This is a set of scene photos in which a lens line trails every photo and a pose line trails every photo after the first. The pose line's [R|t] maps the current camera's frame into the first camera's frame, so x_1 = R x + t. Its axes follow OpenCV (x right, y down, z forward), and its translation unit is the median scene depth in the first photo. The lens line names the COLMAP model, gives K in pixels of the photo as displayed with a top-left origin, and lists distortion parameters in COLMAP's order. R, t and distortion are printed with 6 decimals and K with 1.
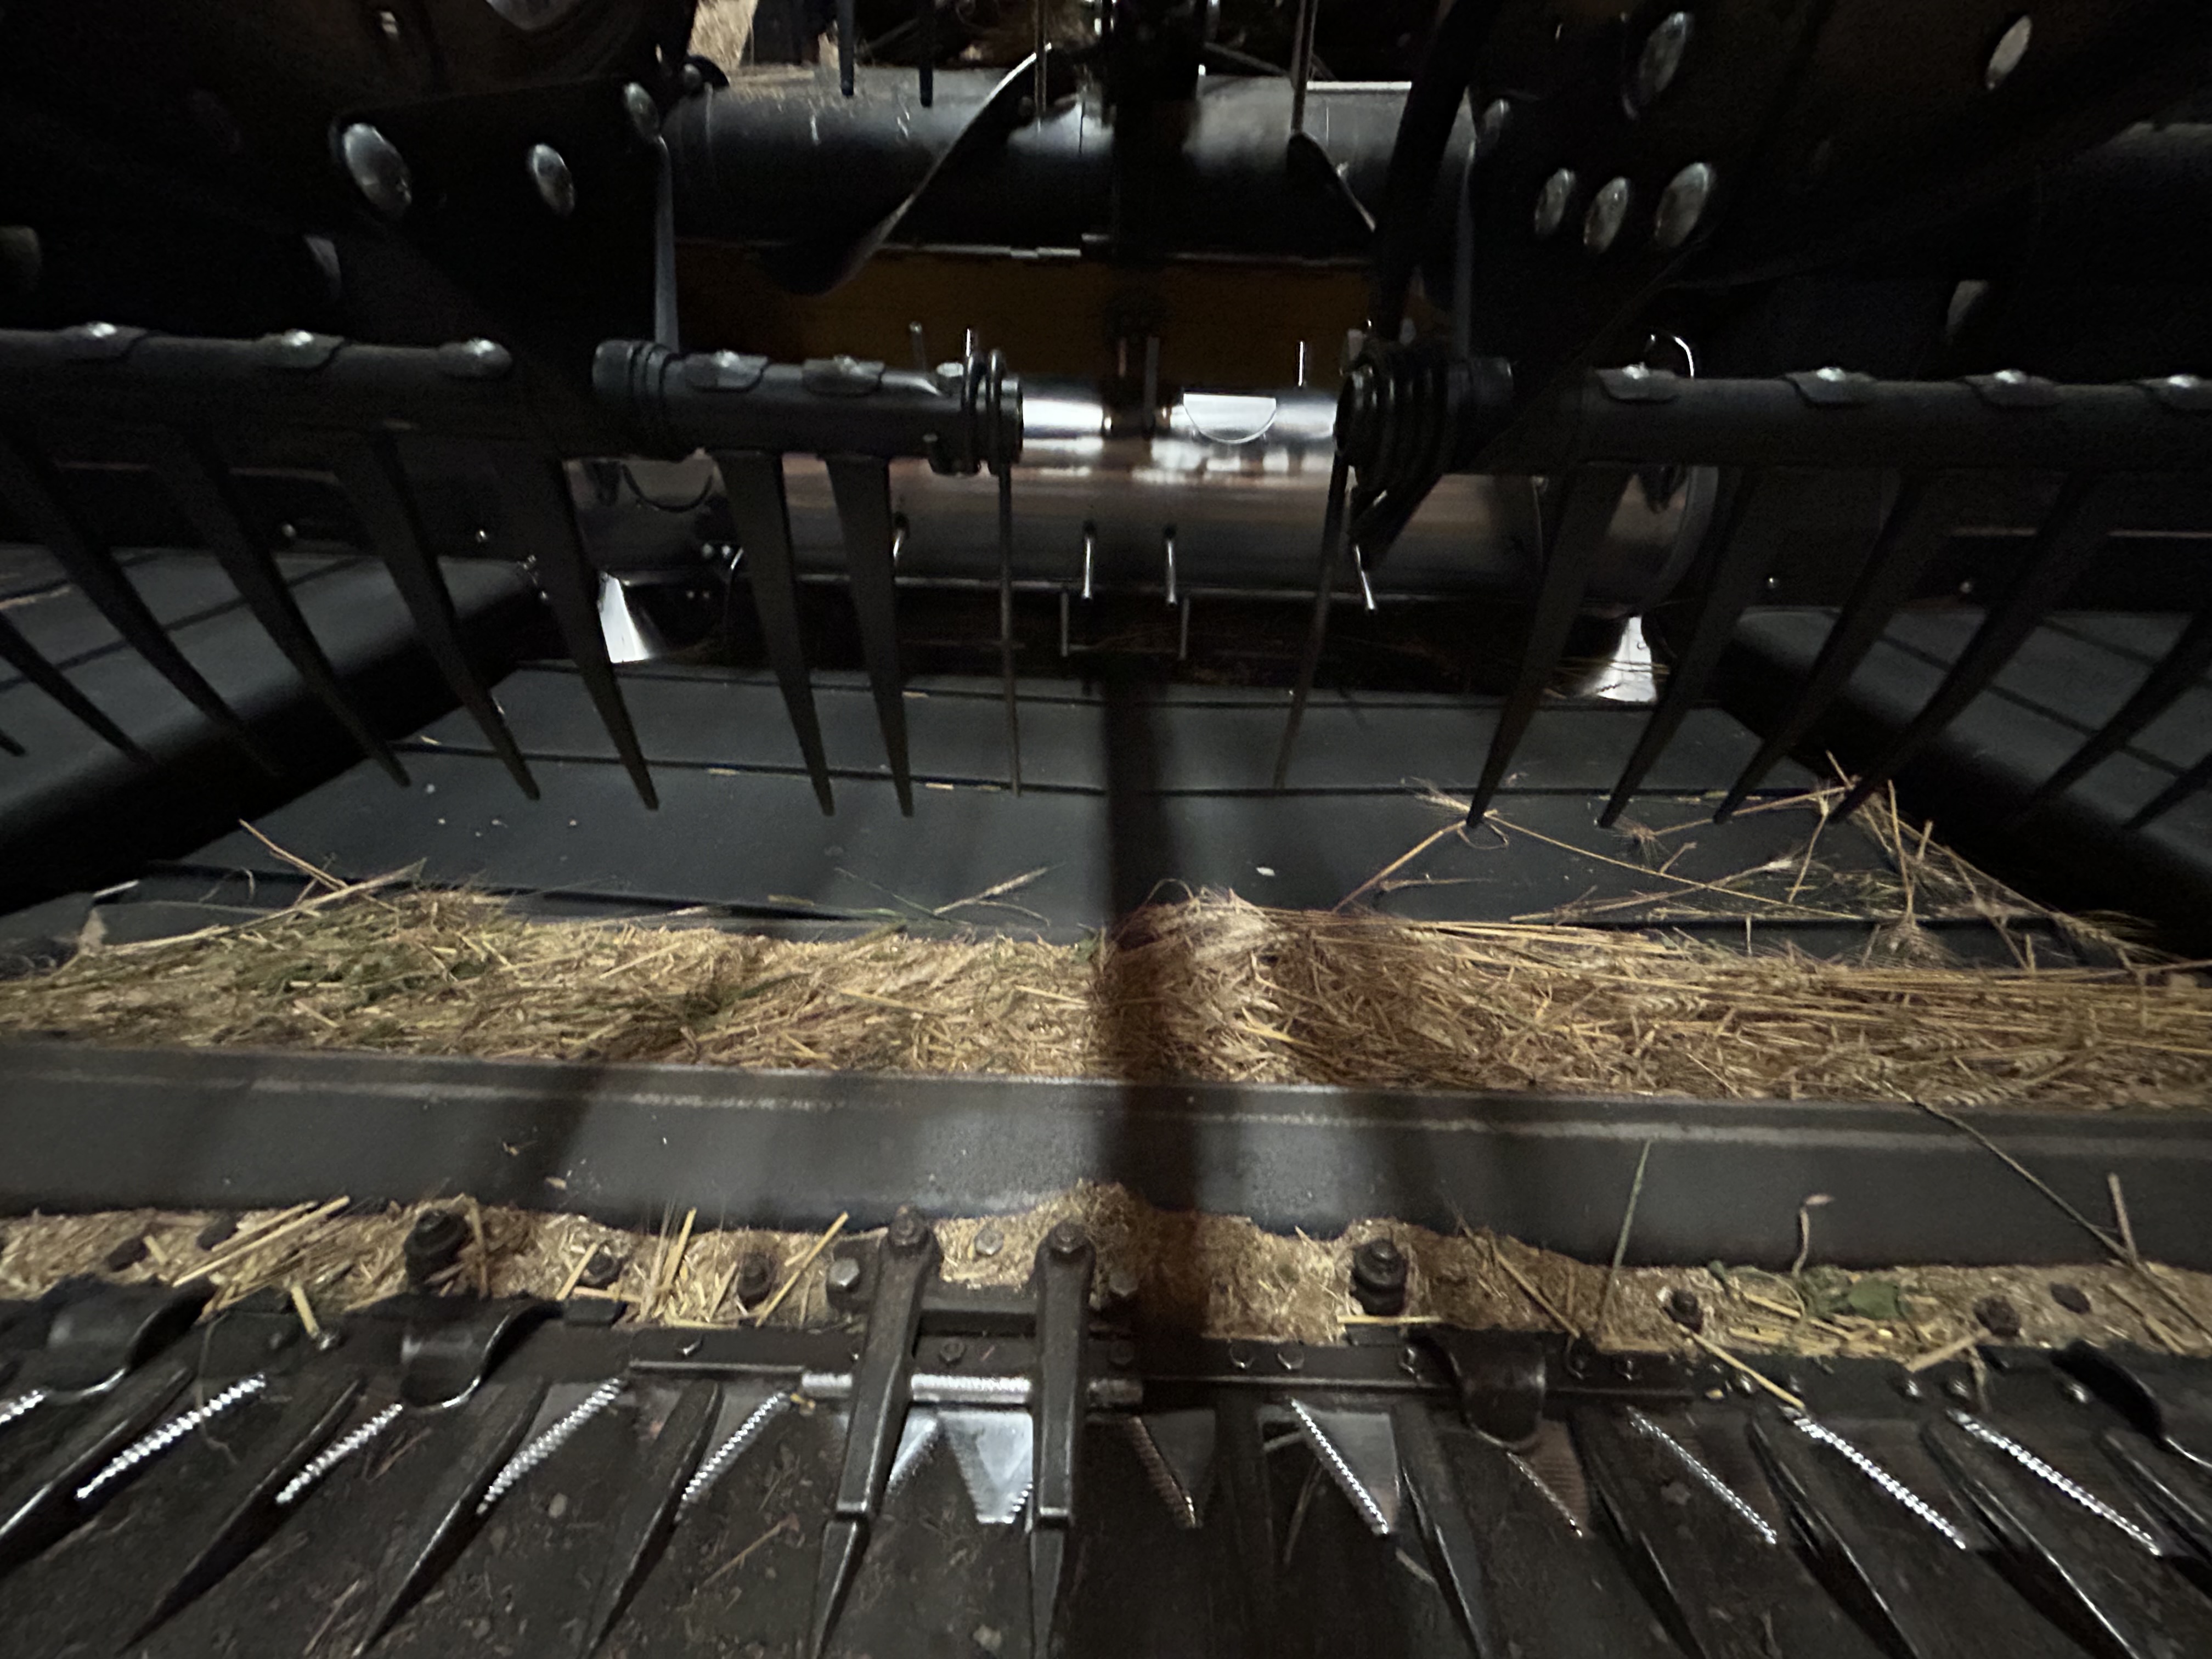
lens RADIAL K [[887.6, 0, 1097.9], [0, 887.6, 845.2], [0, 0, 1]] dist [-0.010886, 0.001294]
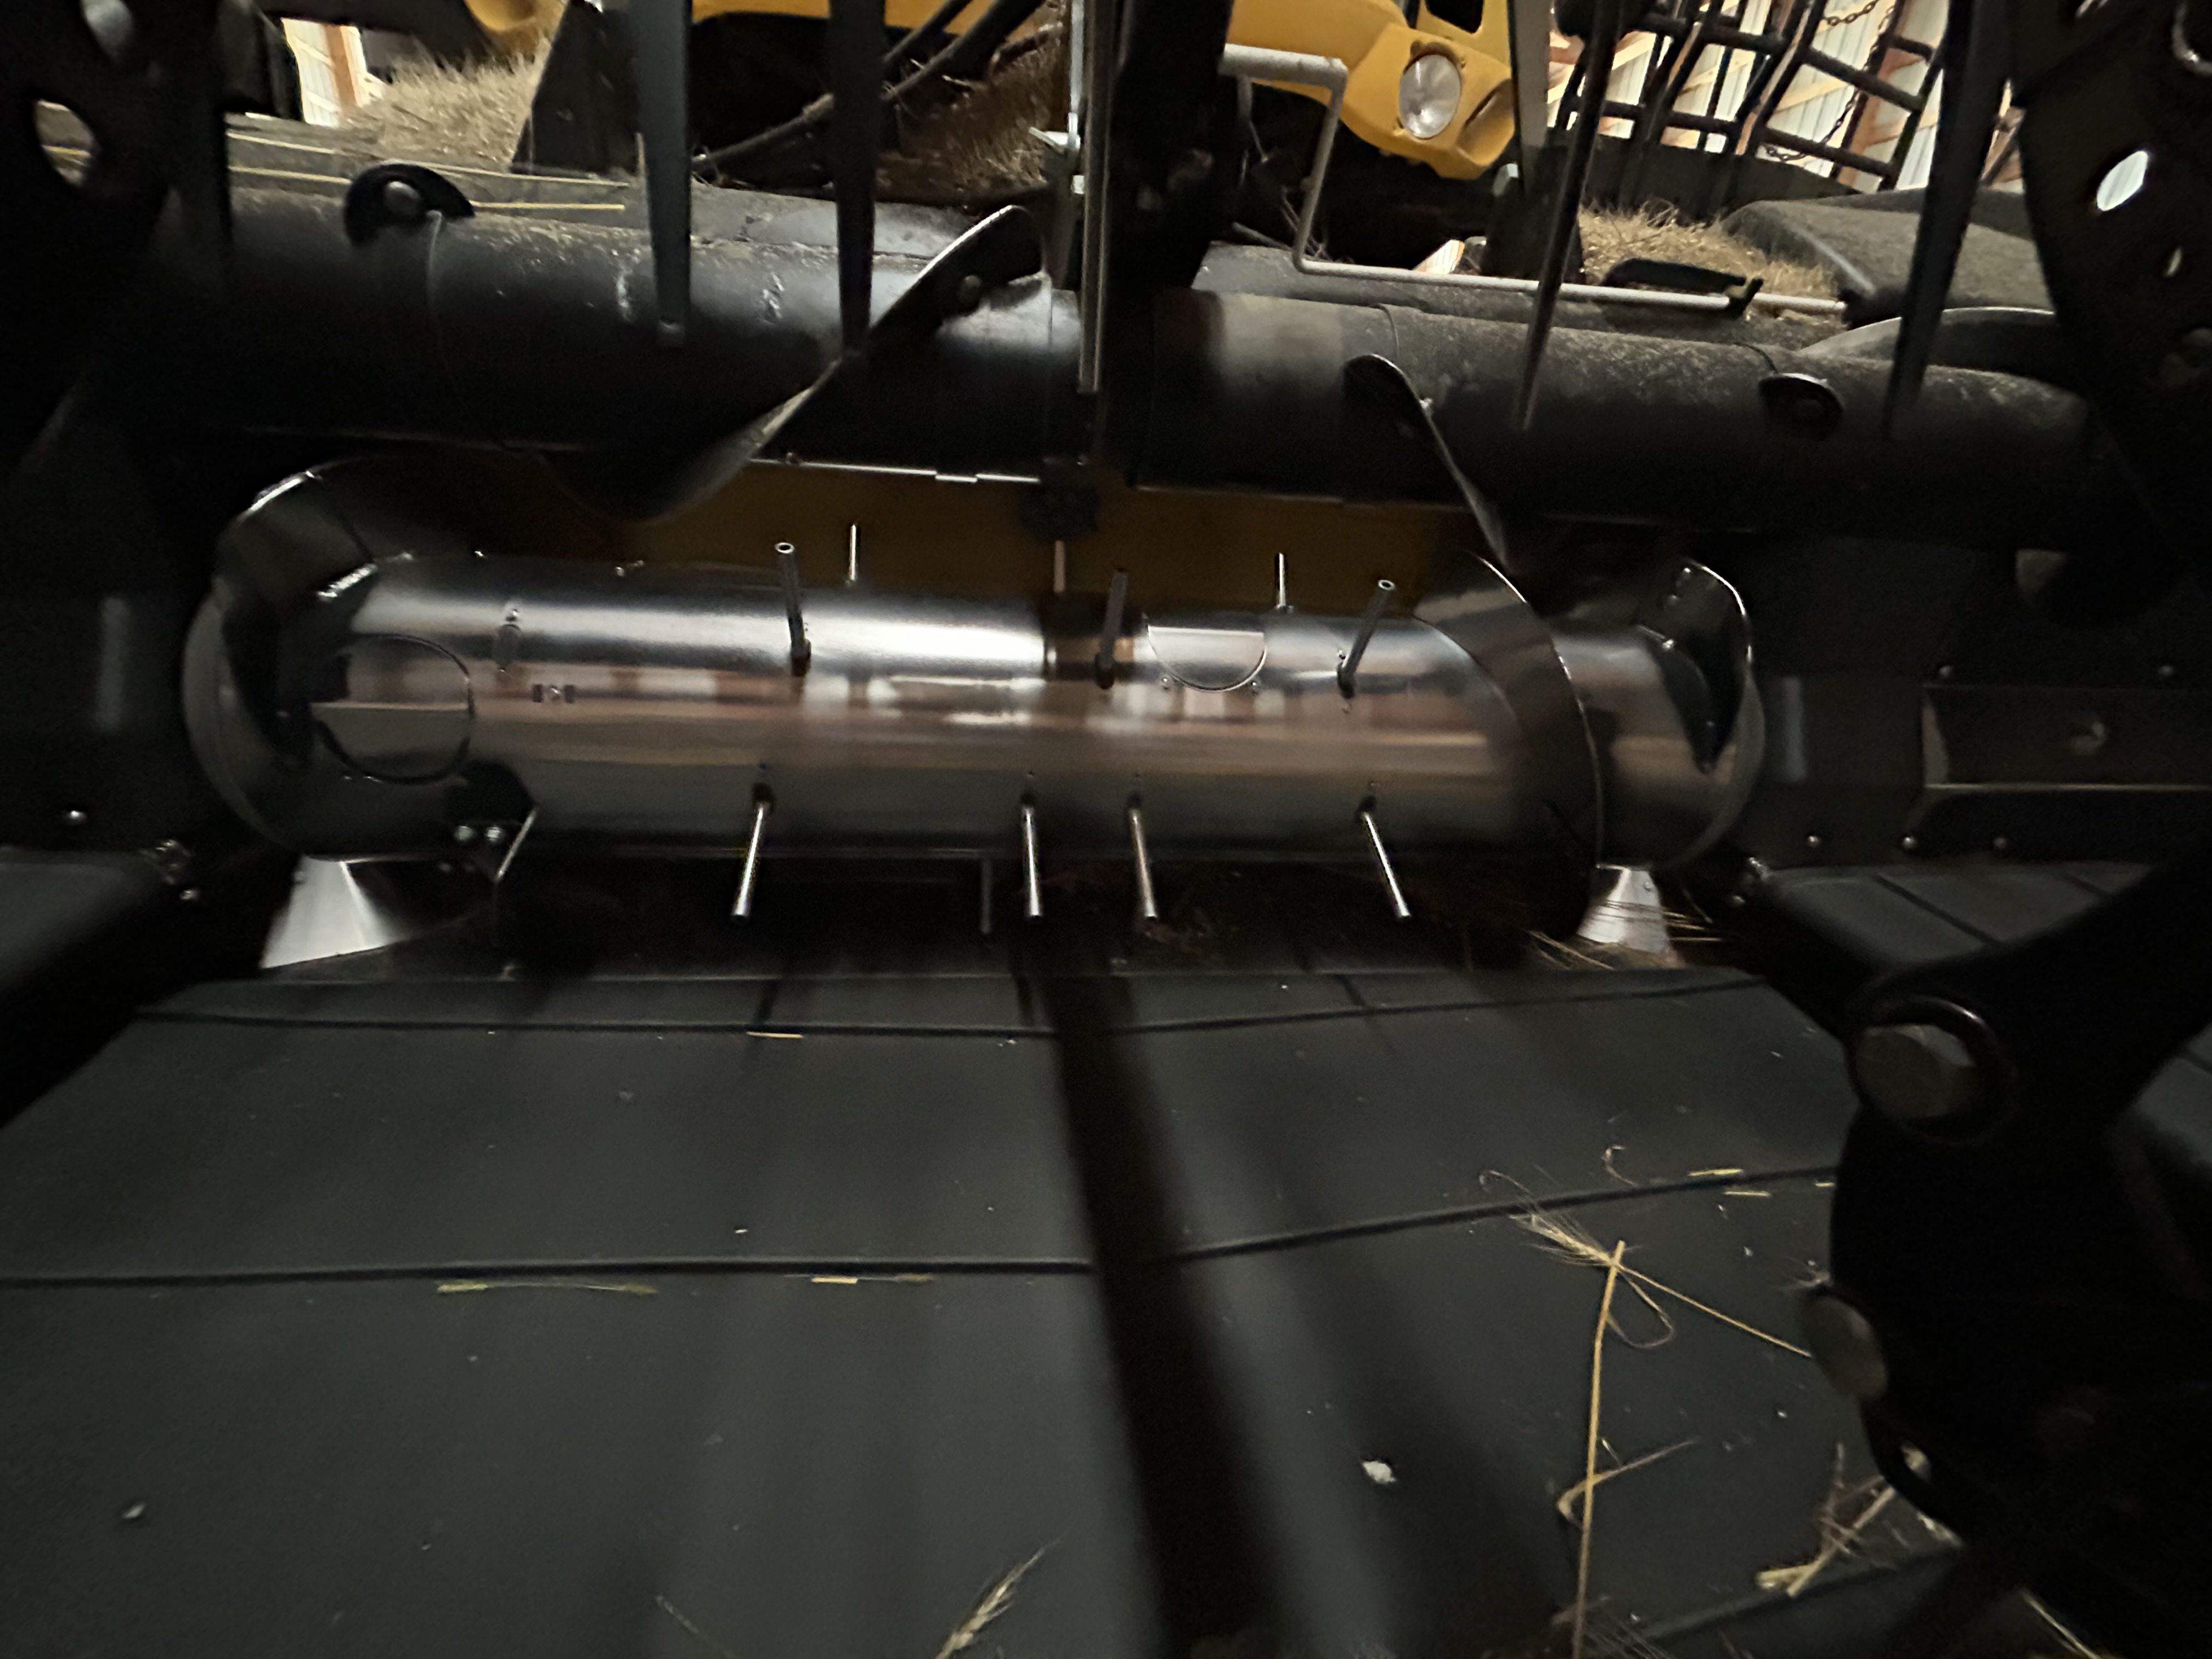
lens RADIAL K [[887.6, 0, 1113.9], [0, 887.6, 830.4], [0, 0, 1]] dist [-0.010886, 0.001294]
pose [[0.985143, -0.022270, 0.170287, -0.132466], [0.034085, 0.997186, -0.066774, -0.532199], [-0.168321, 0.071586, 0.983129, 0.498096]]
